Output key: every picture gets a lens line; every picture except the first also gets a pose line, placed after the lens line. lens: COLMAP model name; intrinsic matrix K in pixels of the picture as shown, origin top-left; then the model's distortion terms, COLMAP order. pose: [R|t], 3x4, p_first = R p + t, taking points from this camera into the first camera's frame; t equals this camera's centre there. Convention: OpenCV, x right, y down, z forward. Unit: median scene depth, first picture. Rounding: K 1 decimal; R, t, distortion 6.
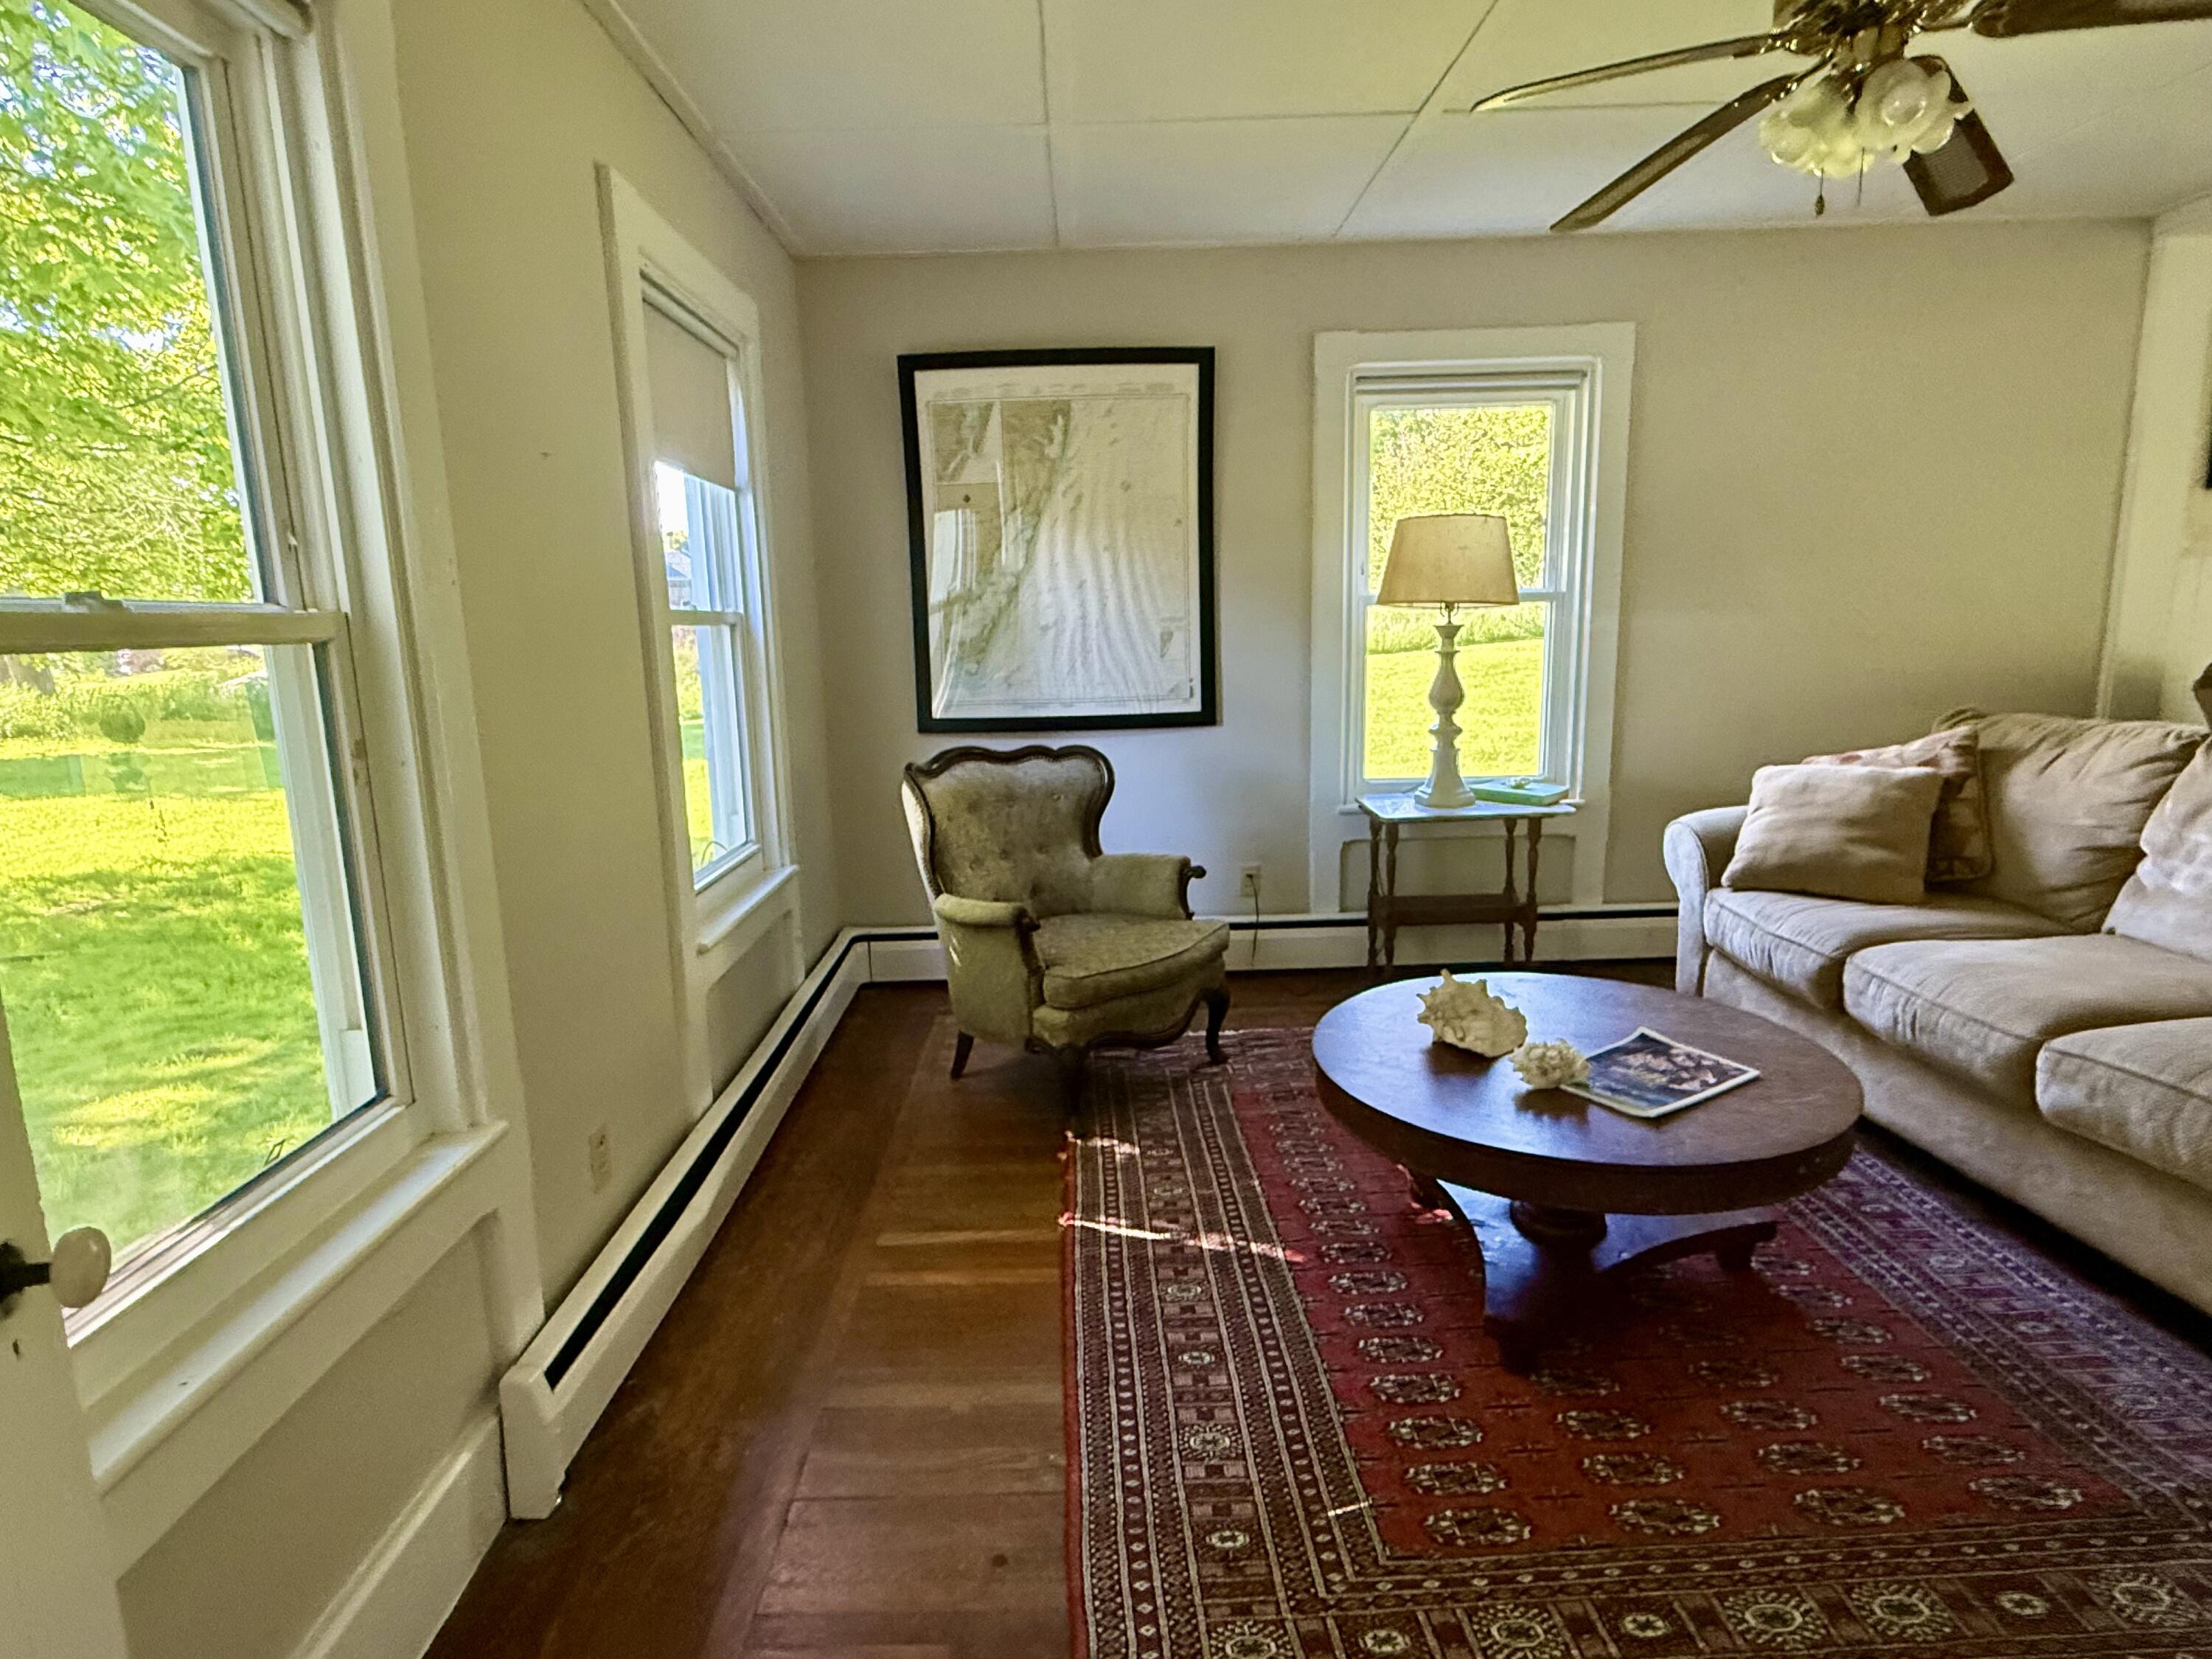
lens RADIAL K [[1182.8, 0, 1094.8], [0, 1182.8, 836.6], [0, 0, 1]] dist [0.002075, 0.000597]
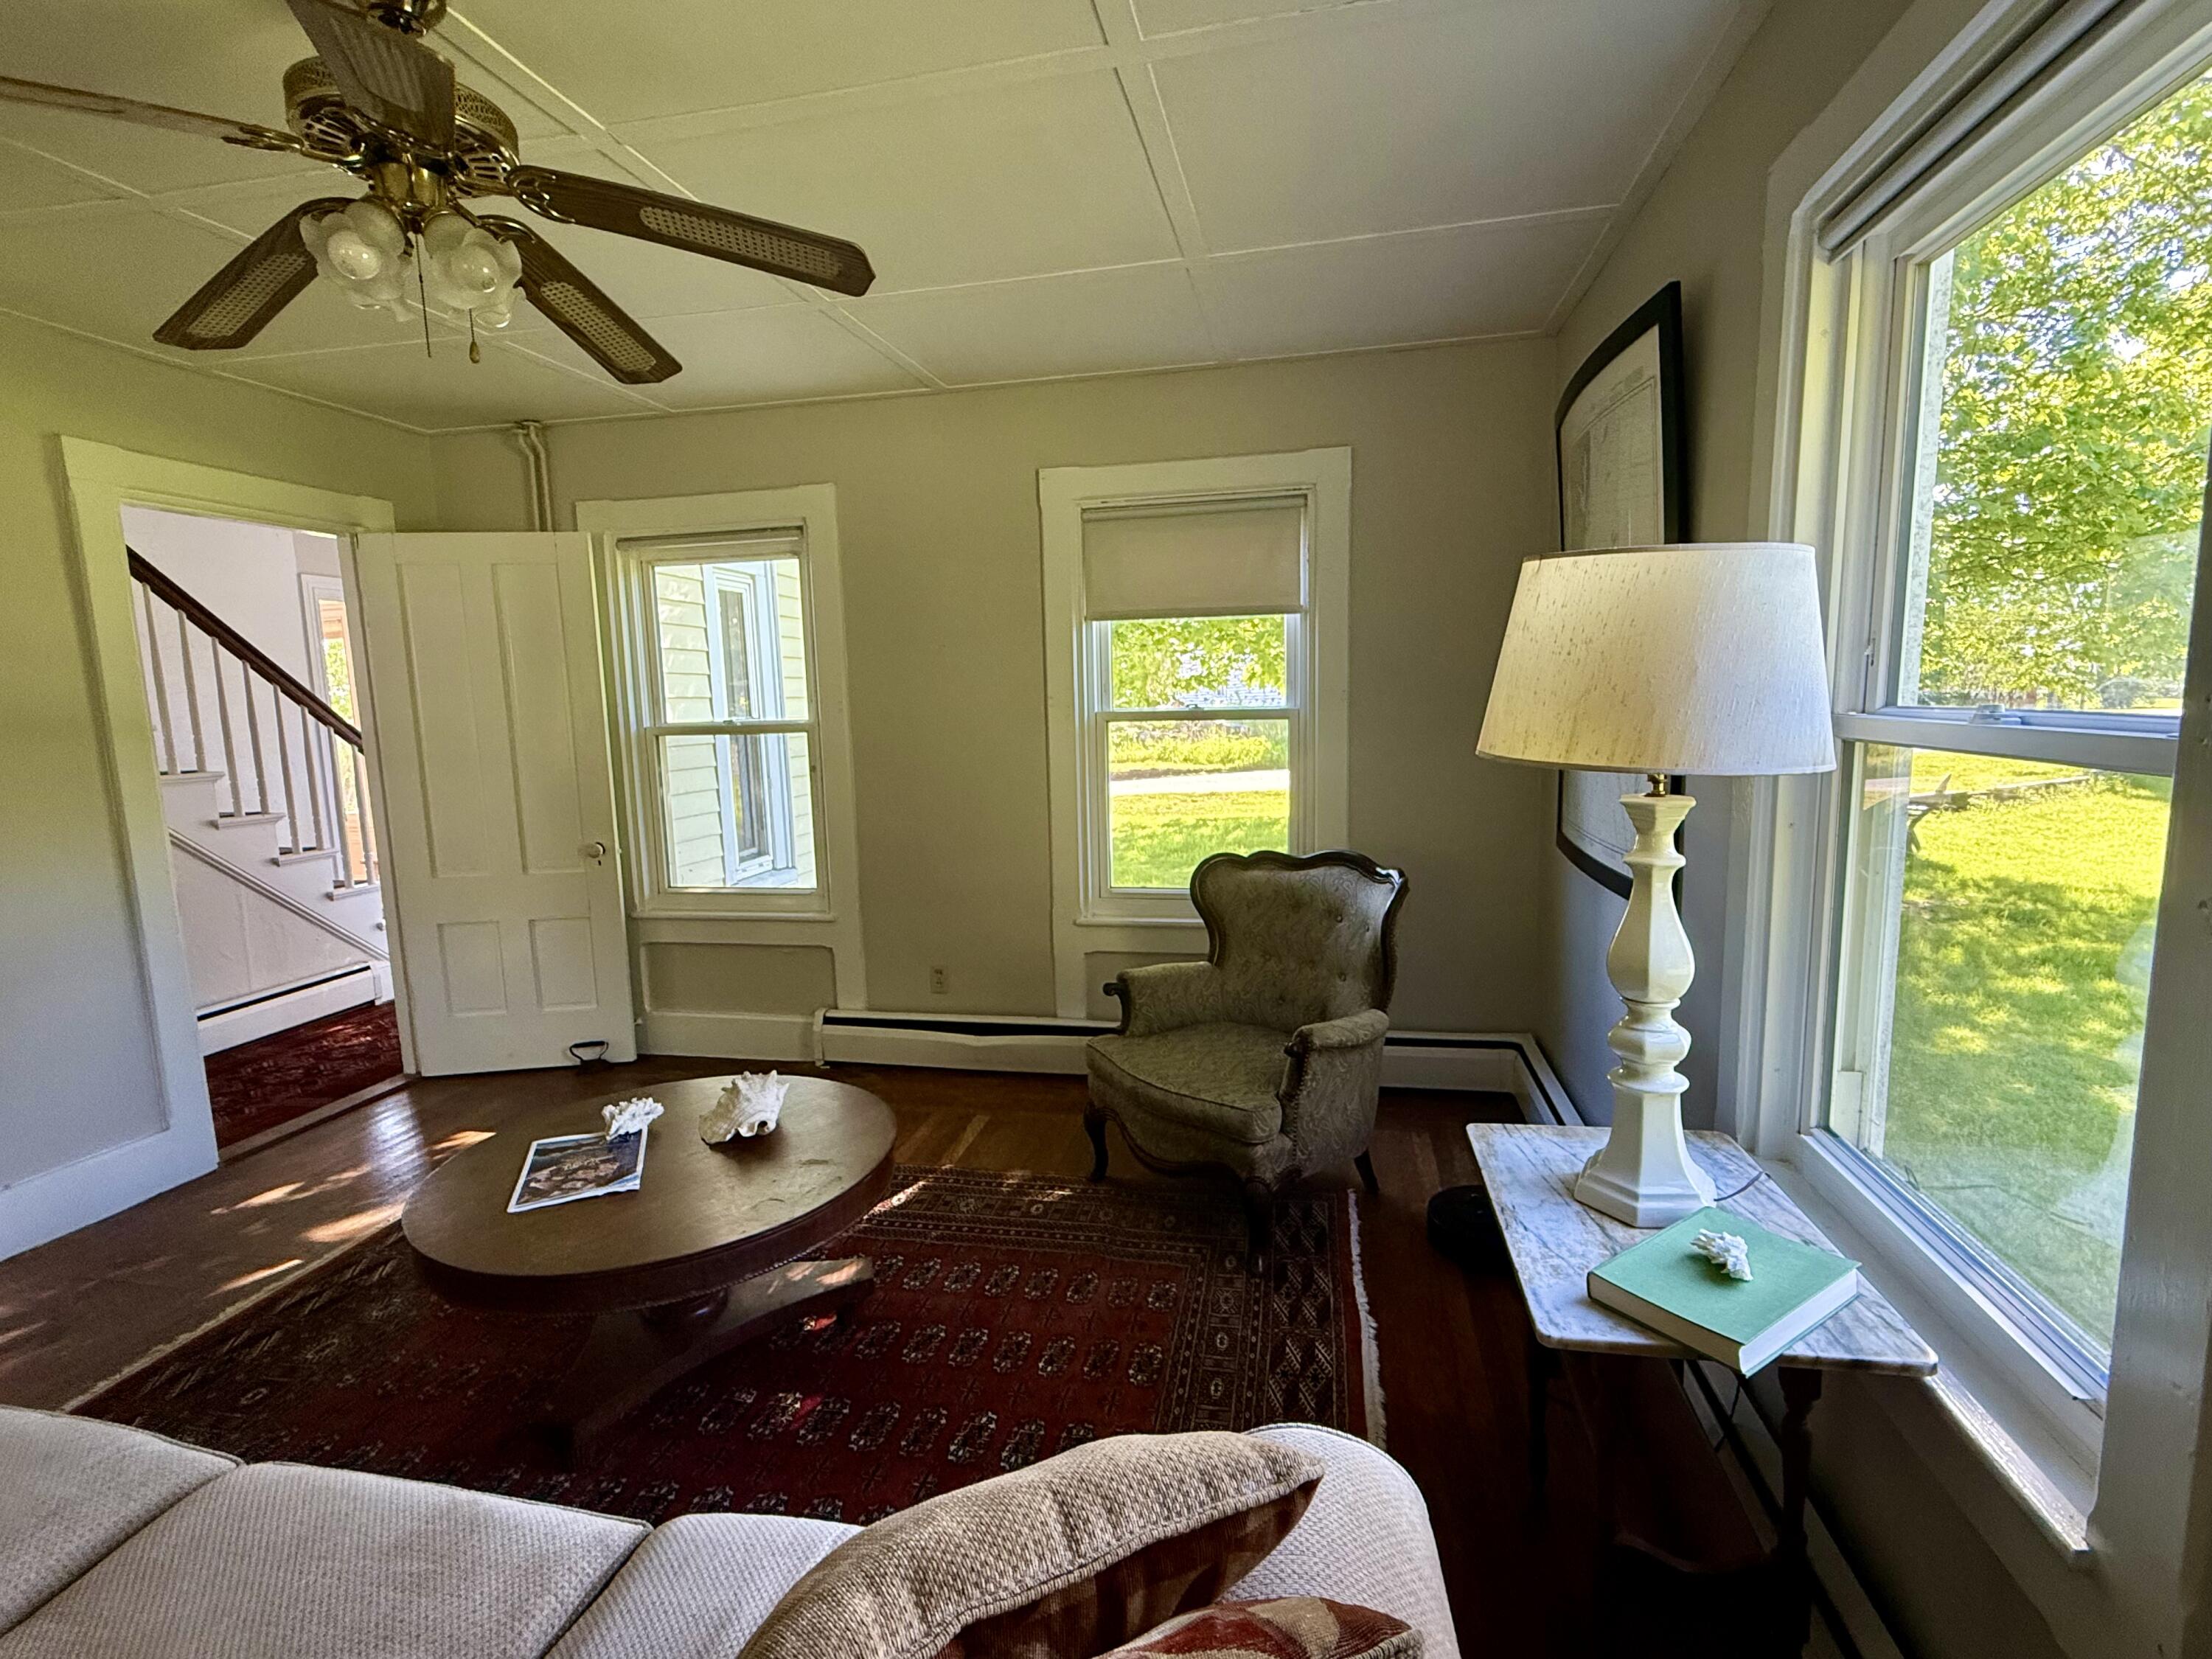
lens RADIAL K [[1052.7, 0, 1106.0], [0, 1052.7, 829.5], [0, 0, 1]] dist [0.001069, 0.000155]
pose [[-0.211511, 0.155920, -0.964859, 1.041714], [-0.145615, 0.971148, 0.188857, -0.307620], [0.966468, 0.180443, -0.182704, 1.302007]]
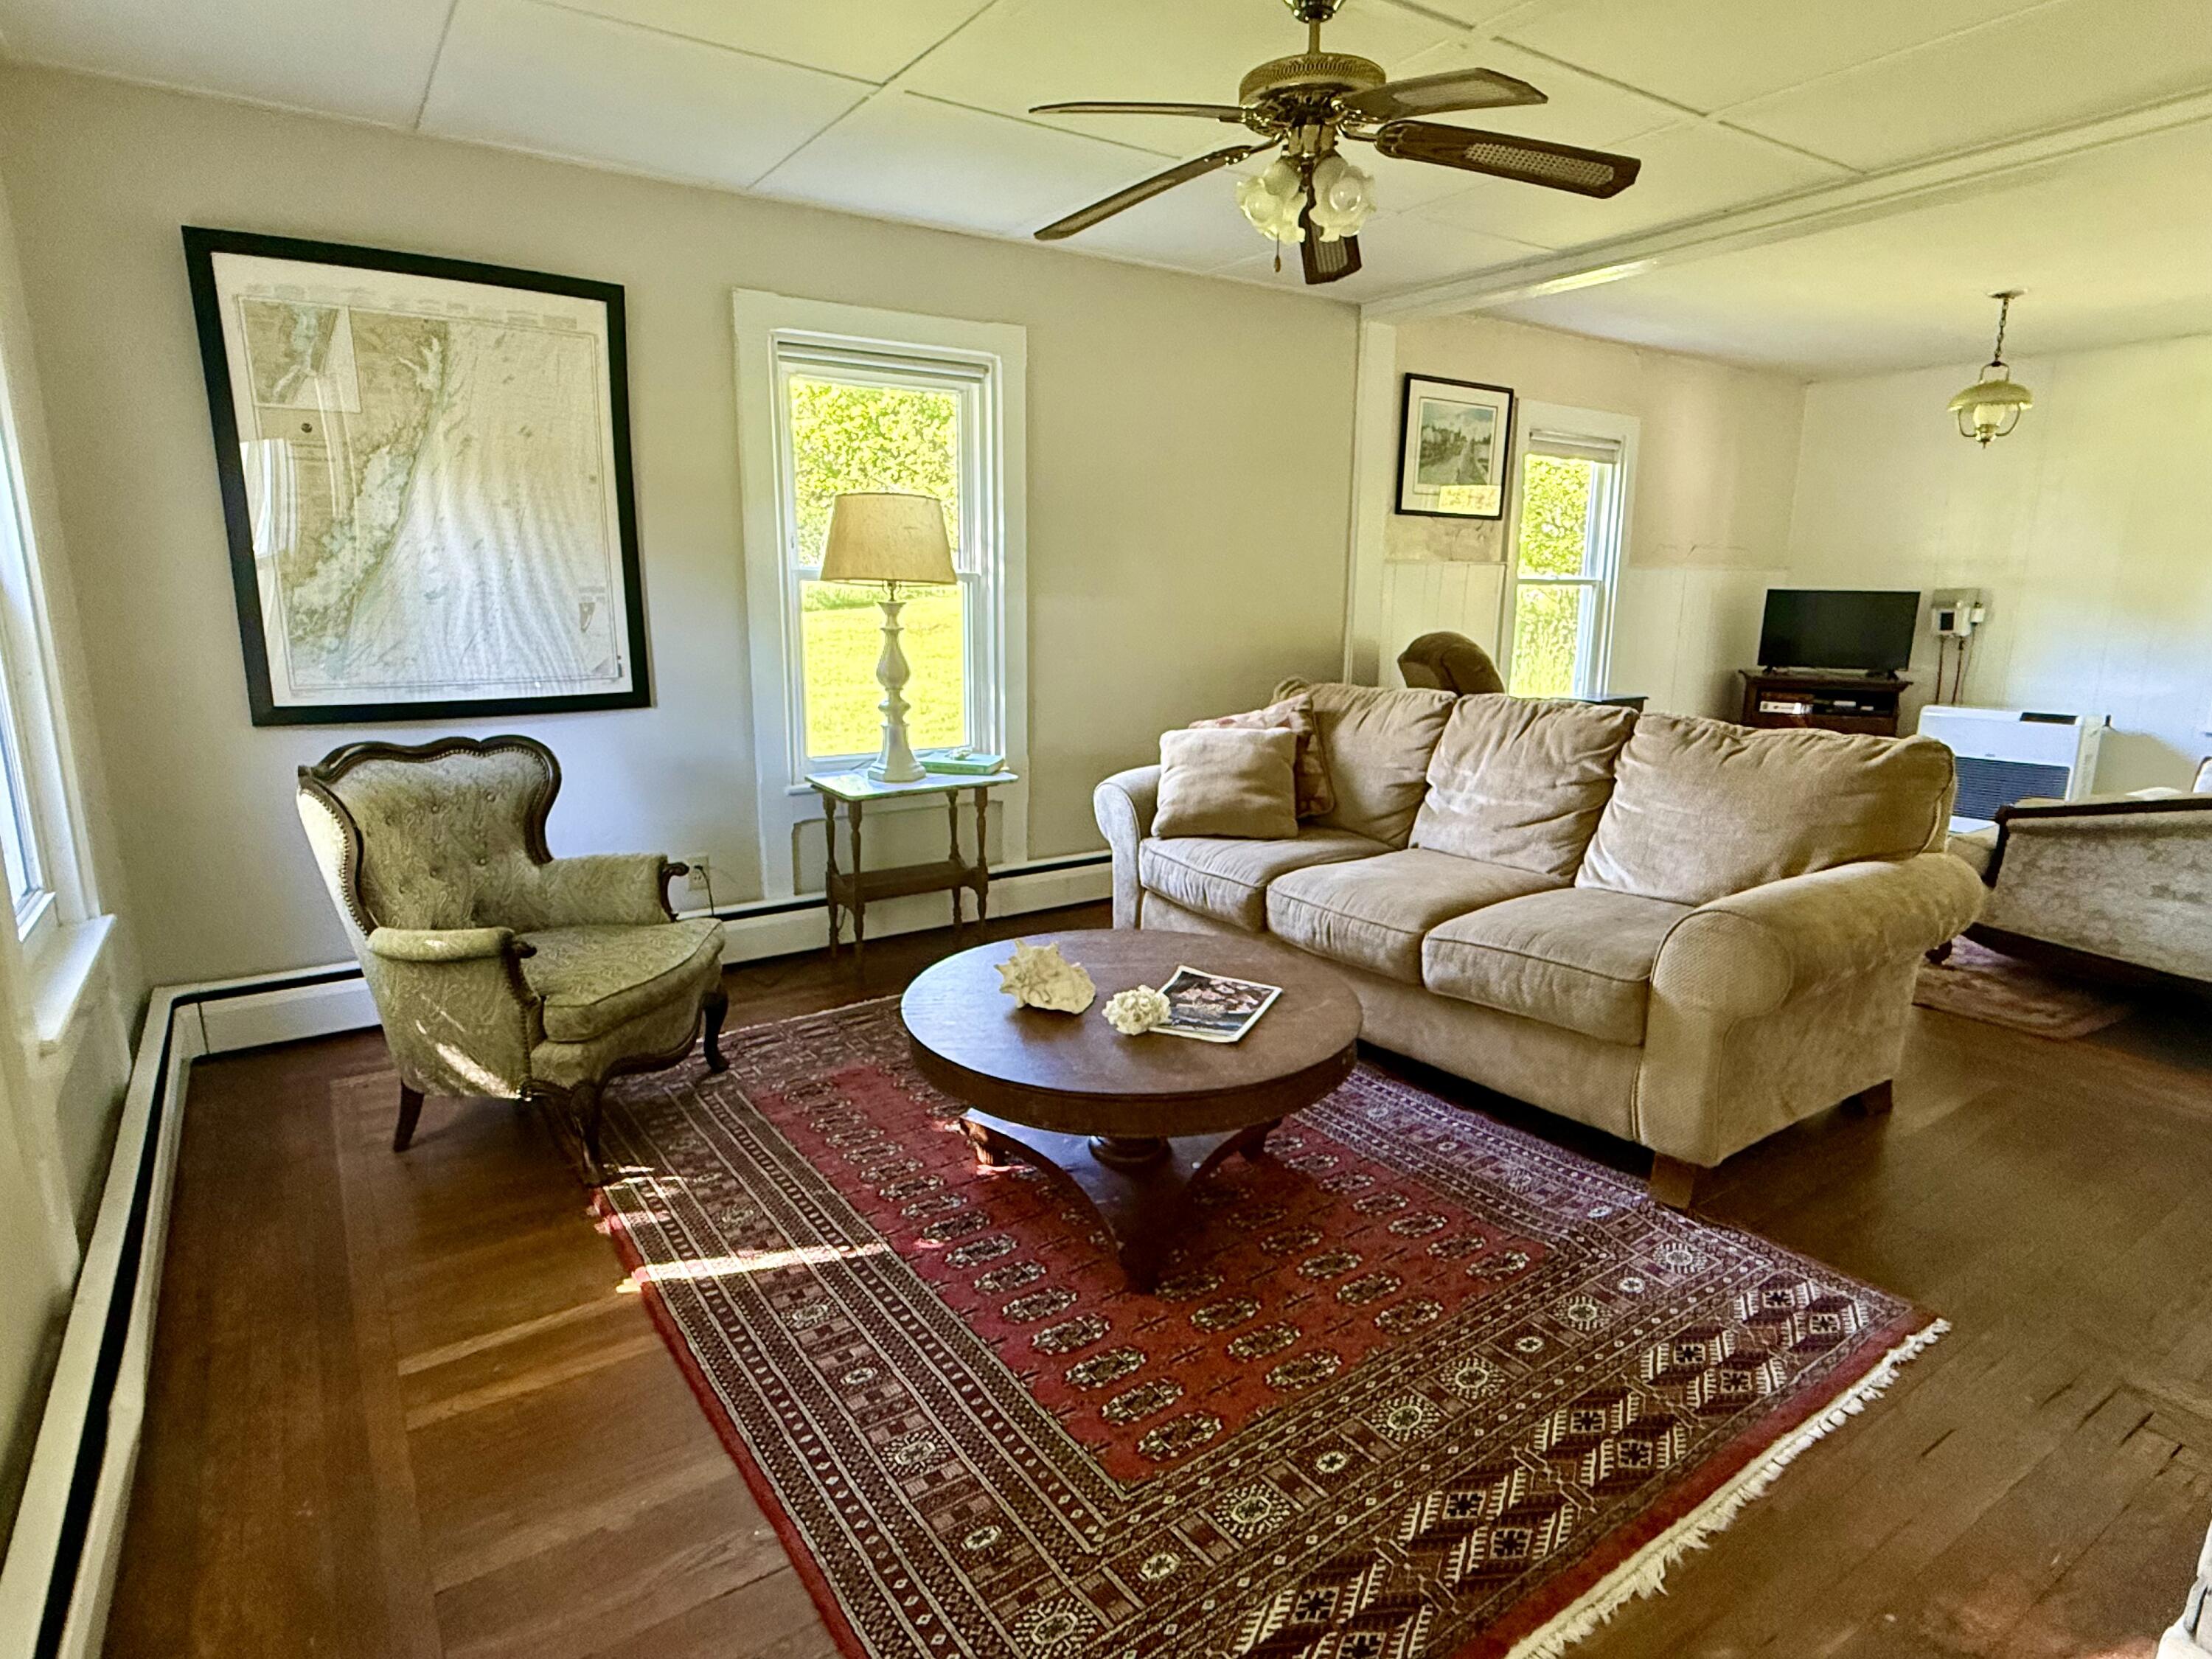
lens RADIAL K [[1187.0, 0, 1090.1], [0, 1187.0, 839.1], [0, 0, 1]] dist [0.001401, 0.000288]
pose [[0.836373, -0.086064, 0.541363, -0.192299], [0.071555, 0.996289, 0.047839, -0.019433], [-0.543471, -0.001274, 0.839427, 0.074963]]
